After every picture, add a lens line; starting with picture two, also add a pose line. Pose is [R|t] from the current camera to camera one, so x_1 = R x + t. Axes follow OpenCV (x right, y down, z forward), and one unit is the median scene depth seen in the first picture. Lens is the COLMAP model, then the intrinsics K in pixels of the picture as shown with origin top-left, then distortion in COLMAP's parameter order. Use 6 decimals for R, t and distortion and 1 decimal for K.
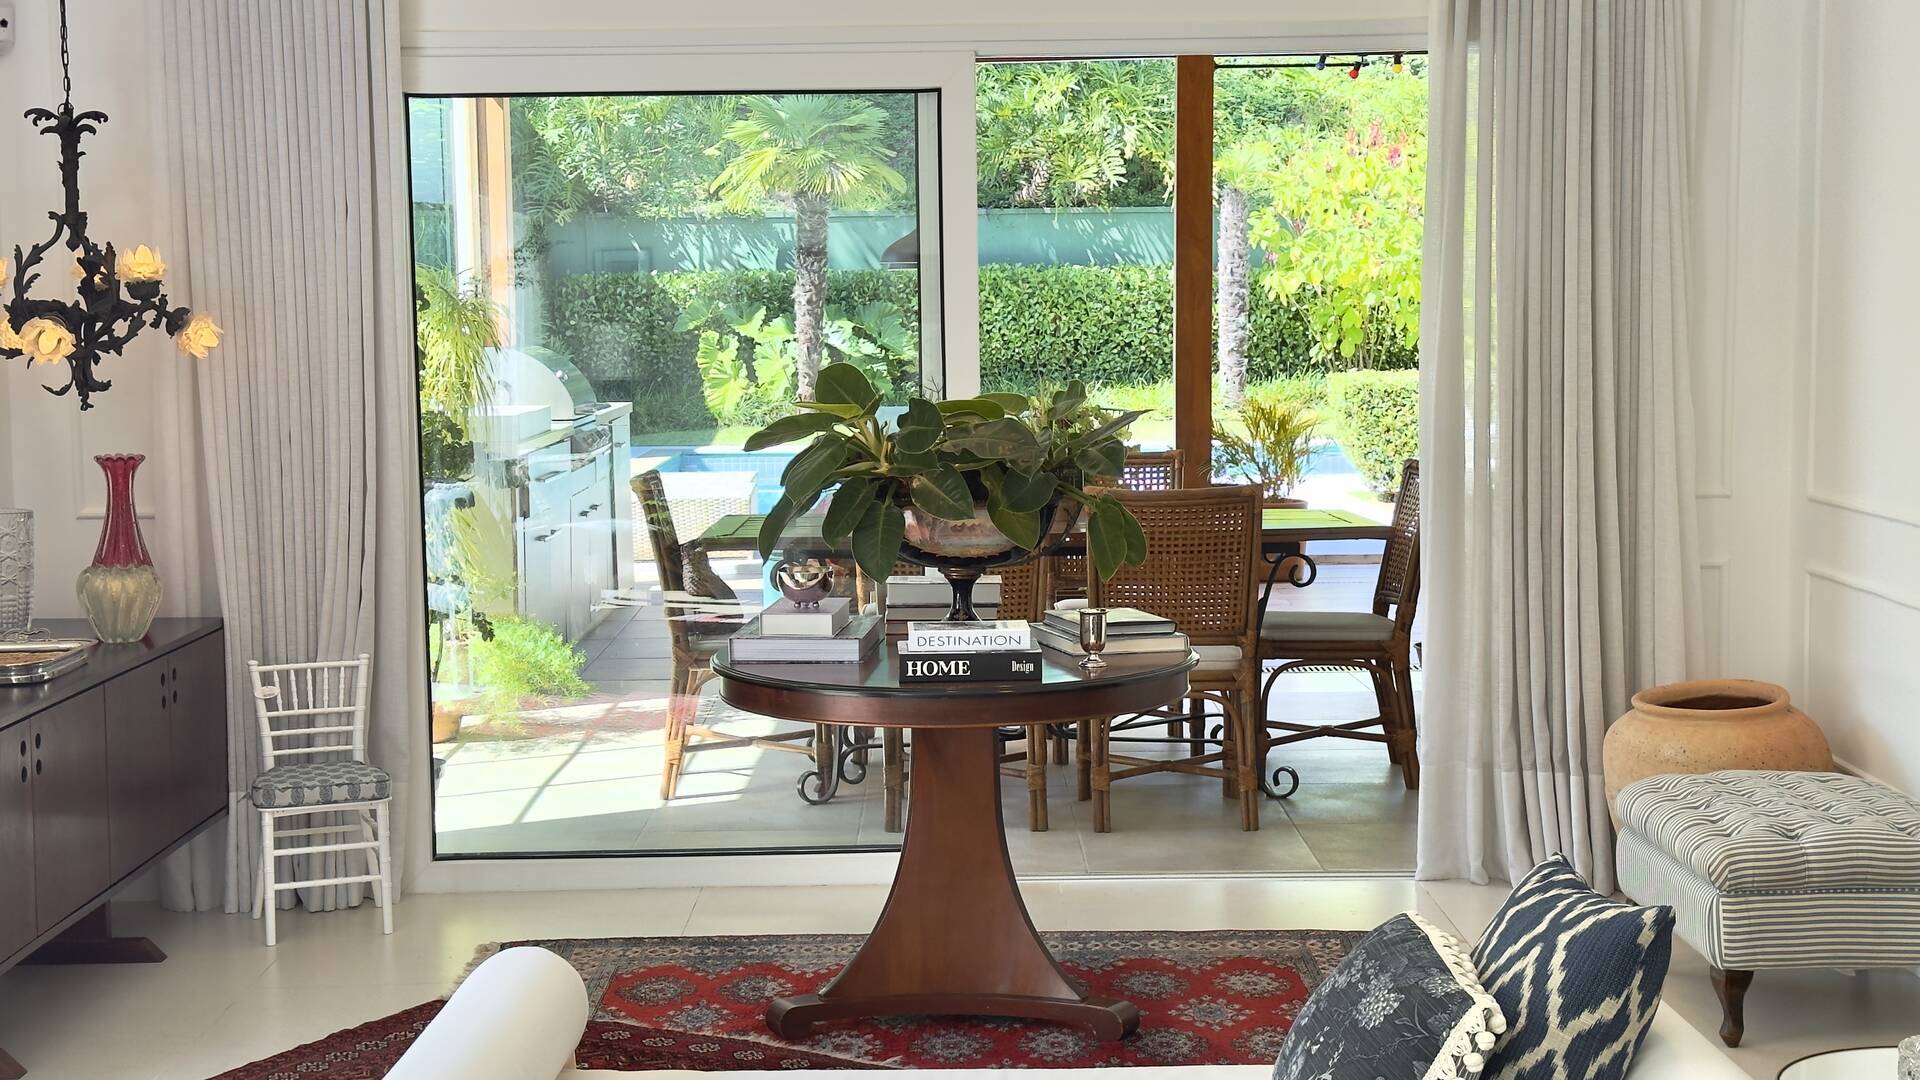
lens RADIAL K [[2626.3, 0, 954.0], [0, 2626.3, 549.2], [0, 0, 1]] dist [0.152668, 0.000000]
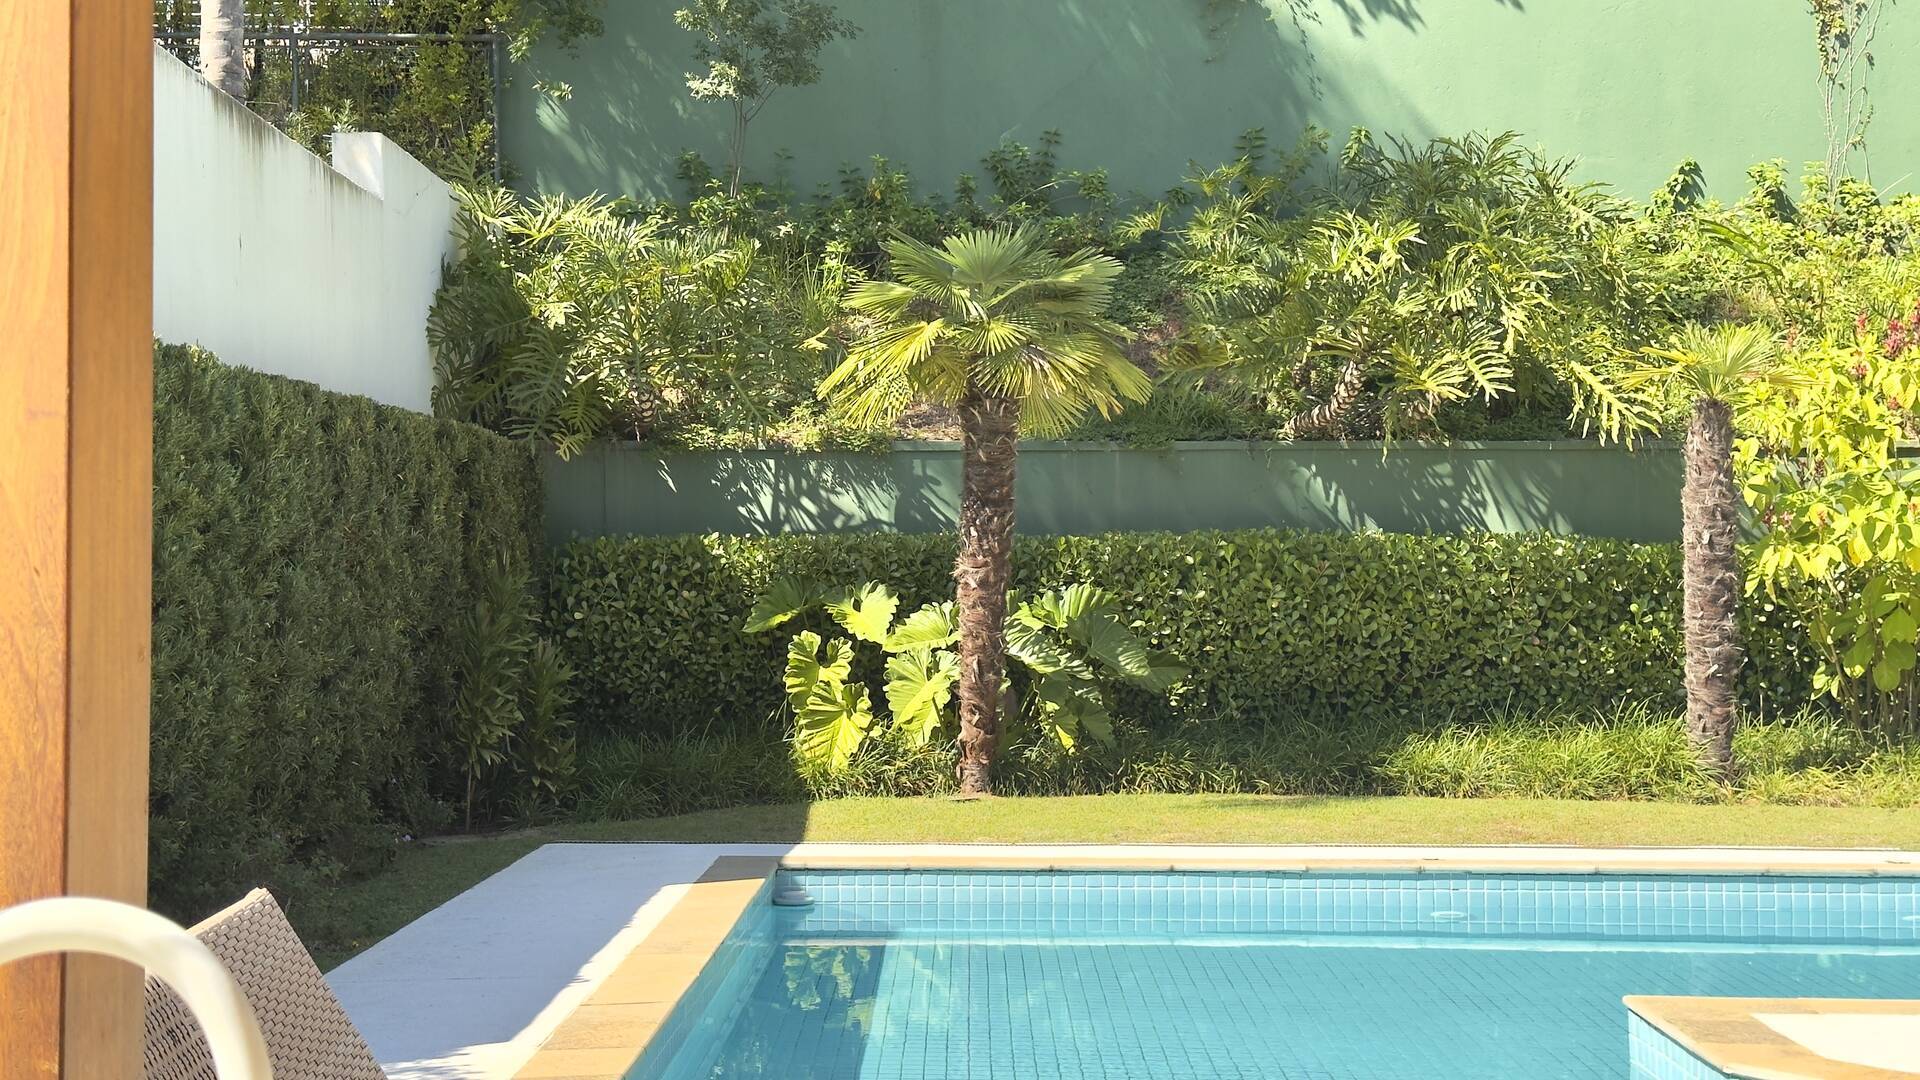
lens RADIAL K [[2626.3, 0, 970.8], [0, 2626.3, 545.7], [0, 0, 1]] dist [0.152668, 0.000000]
pose [[0.999924, 0.012343, -0.000731, -0.054748], [-0.012345, 0.993278, -0.115091, -0.033710], [-0.000694, 0.115091, 0.993355, 0.401243]]
